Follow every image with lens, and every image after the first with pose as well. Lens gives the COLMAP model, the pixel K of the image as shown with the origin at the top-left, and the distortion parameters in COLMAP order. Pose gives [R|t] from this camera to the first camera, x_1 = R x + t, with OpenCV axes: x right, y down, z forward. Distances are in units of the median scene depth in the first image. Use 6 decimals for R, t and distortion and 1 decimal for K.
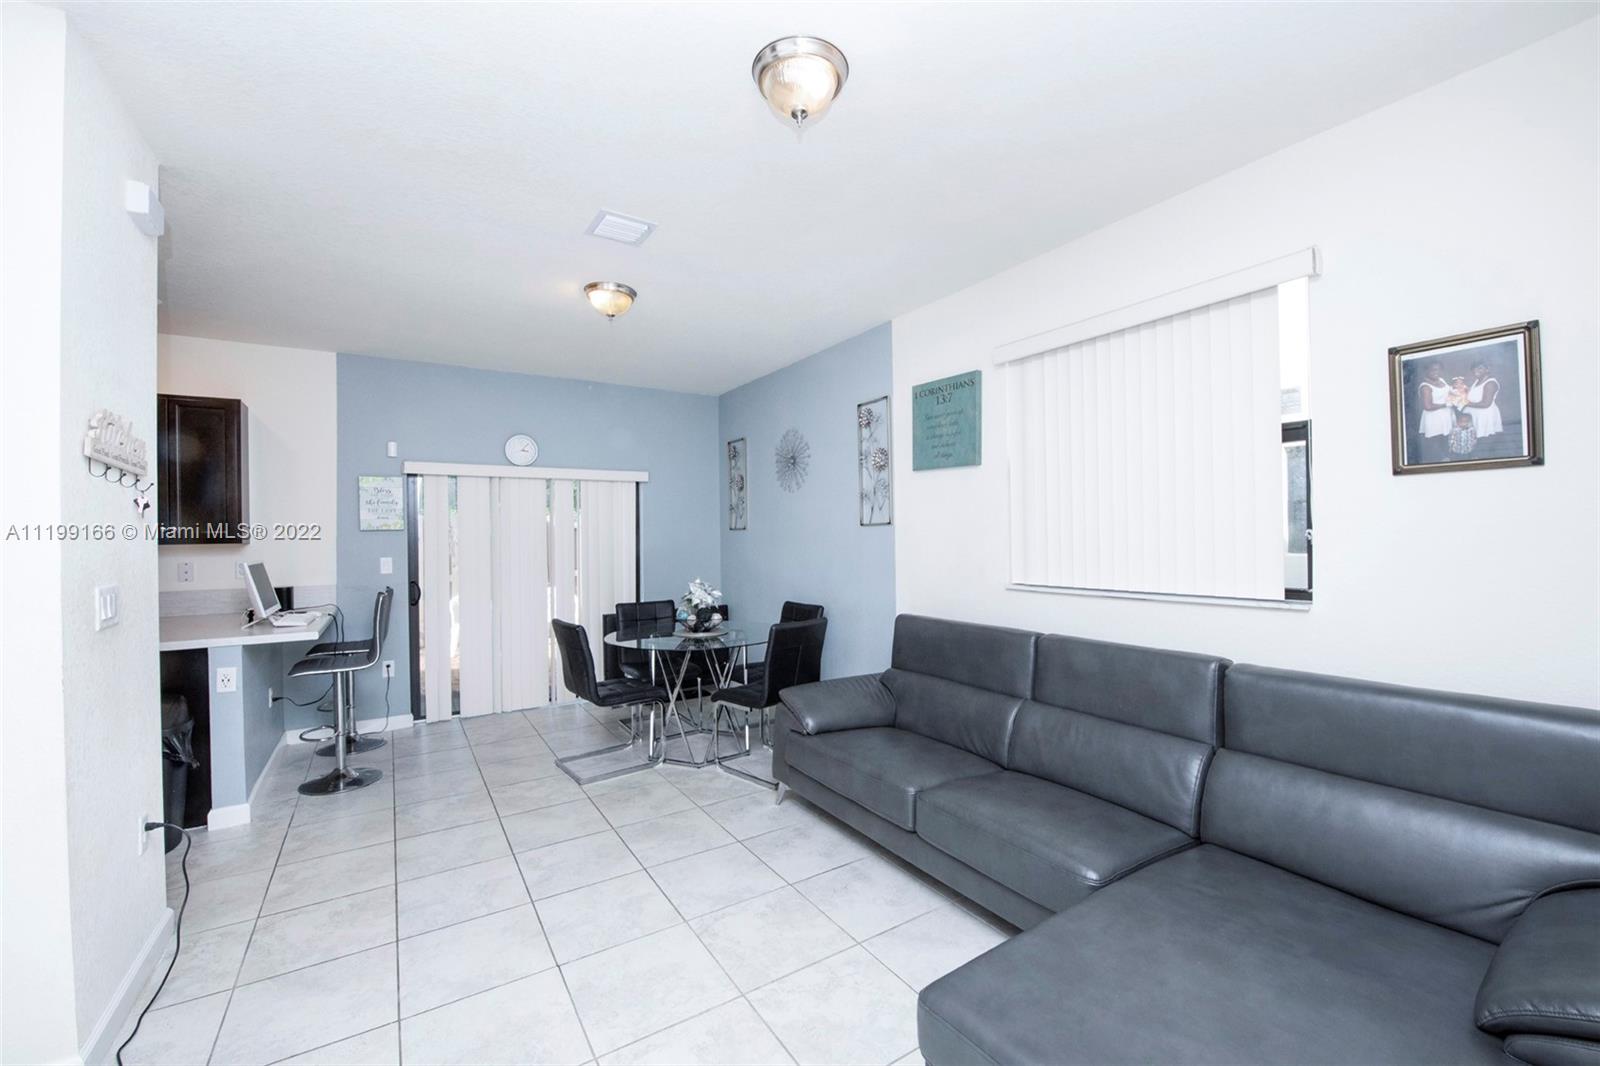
lens RADIAL K [[640.2, 0, 800.0], [0, 640.2, 533.0], [0, 0, 1]] dist [-0.019092, -0.000396]
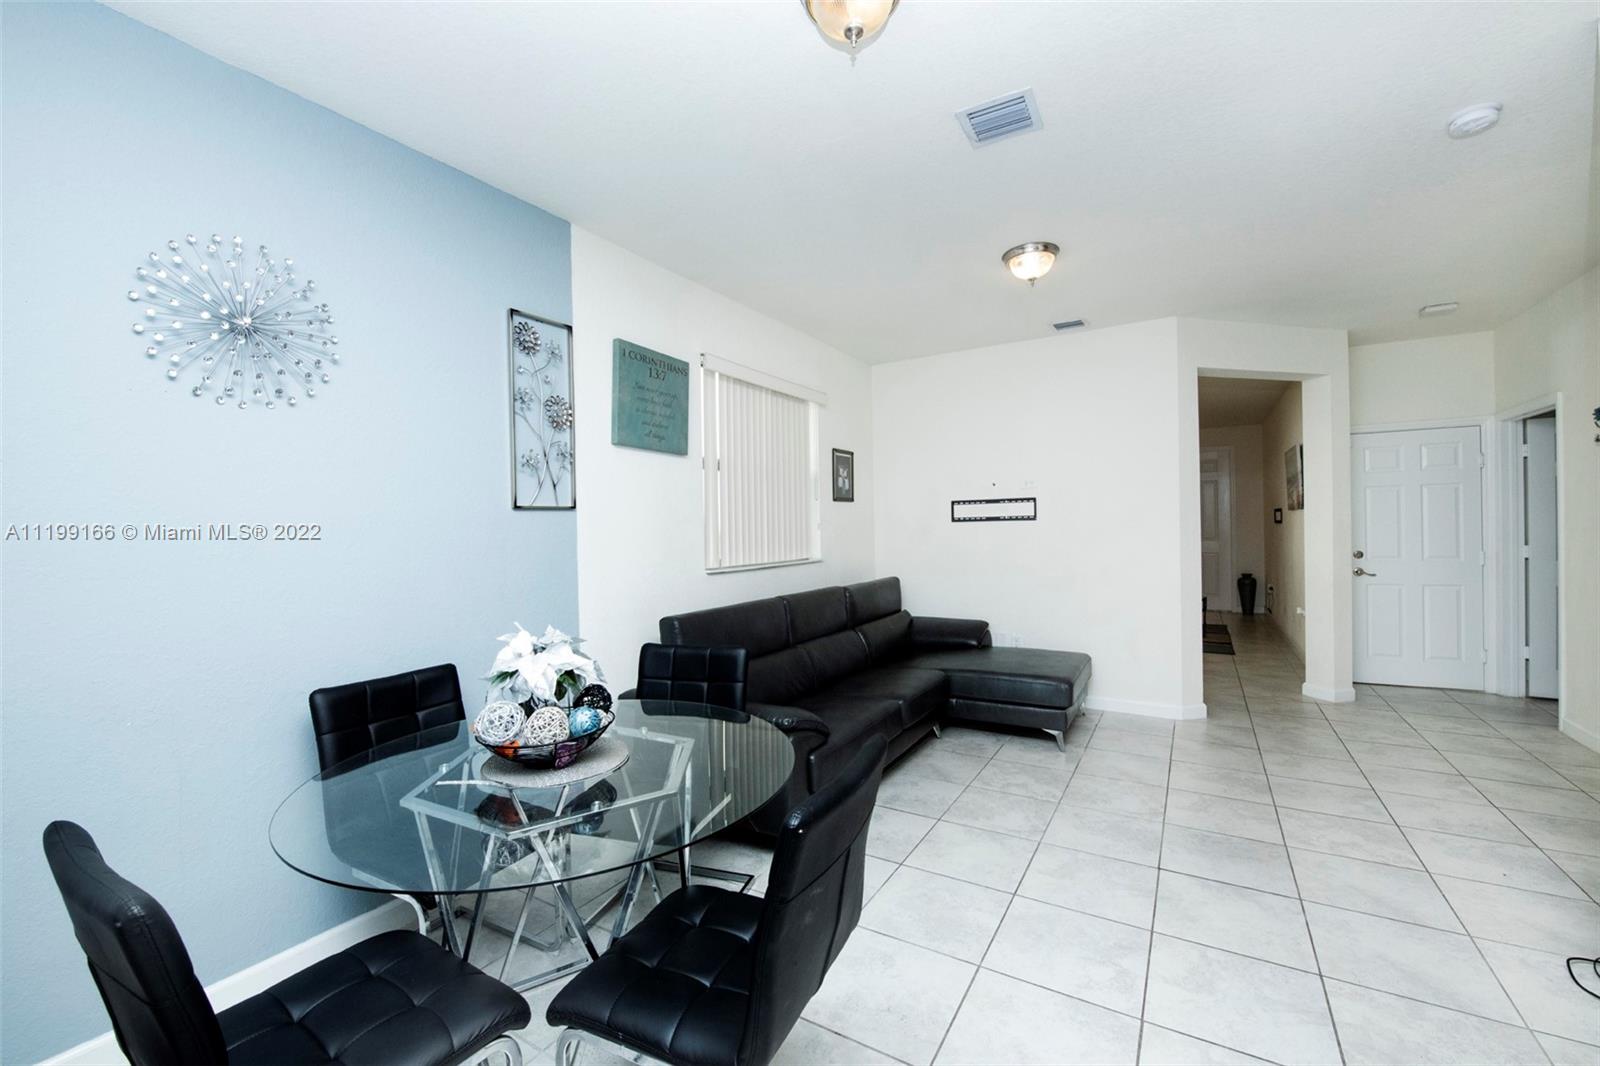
lens RADIAL K [[640.2, 0, 800.0], [0, 640.2, 533.0], [0, 0, 1]] dist [-0.019092, -0.000396]
pose [[-0.431363, 0.016908, 0.902020, -0.671064], [0.022247, 0.999720, -0.008100, 0.026563], [-0.901904, 0.016573, -0.431618, 1.205689]]
